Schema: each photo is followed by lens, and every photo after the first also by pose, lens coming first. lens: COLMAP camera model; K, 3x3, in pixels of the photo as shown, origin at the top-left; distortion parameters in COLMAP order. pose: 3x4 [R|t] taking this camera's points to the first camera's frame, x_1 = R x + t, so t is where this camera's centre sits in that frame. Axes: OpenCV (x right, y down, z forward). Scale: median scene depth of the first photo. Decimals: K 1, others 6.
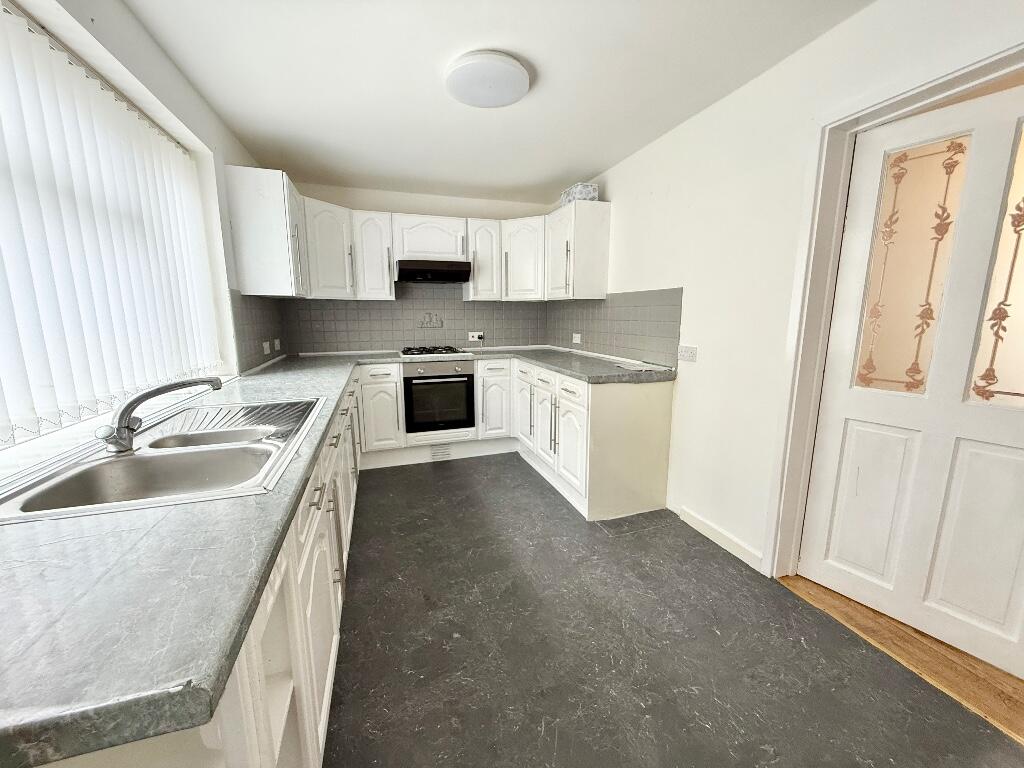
lens RADIAL K [[406.1, 0, 512.0], [0, 406.1, 384.0], [0, 0, 1]] dist [-0.000710, -0.000076]
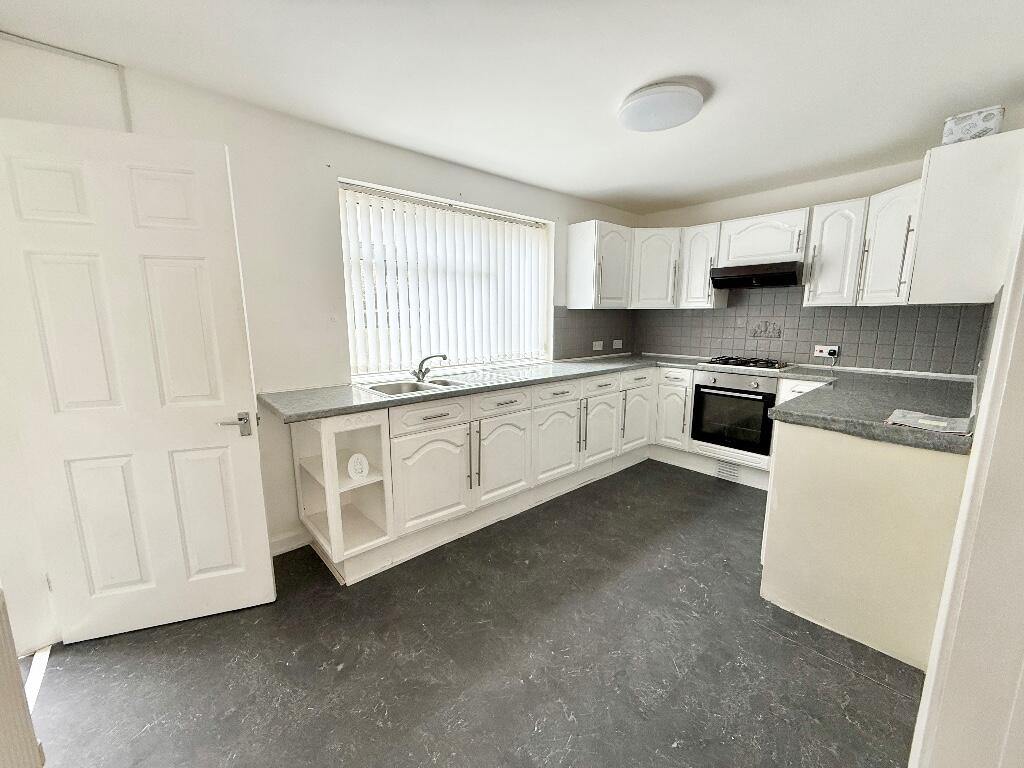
lens RADIAL K [[407.8, 0, 512.0], [0, 407.8, 384.0], [0, 0, 1]] dist [-0.000156, -0.000026]
pose [[0.391478, 0.153542, -0.907287, 0.472737], [-0.156364, 0.982741, 0.098844, -0.044915], [0.906805, 0.103171, 0.408730, 0.157508]]
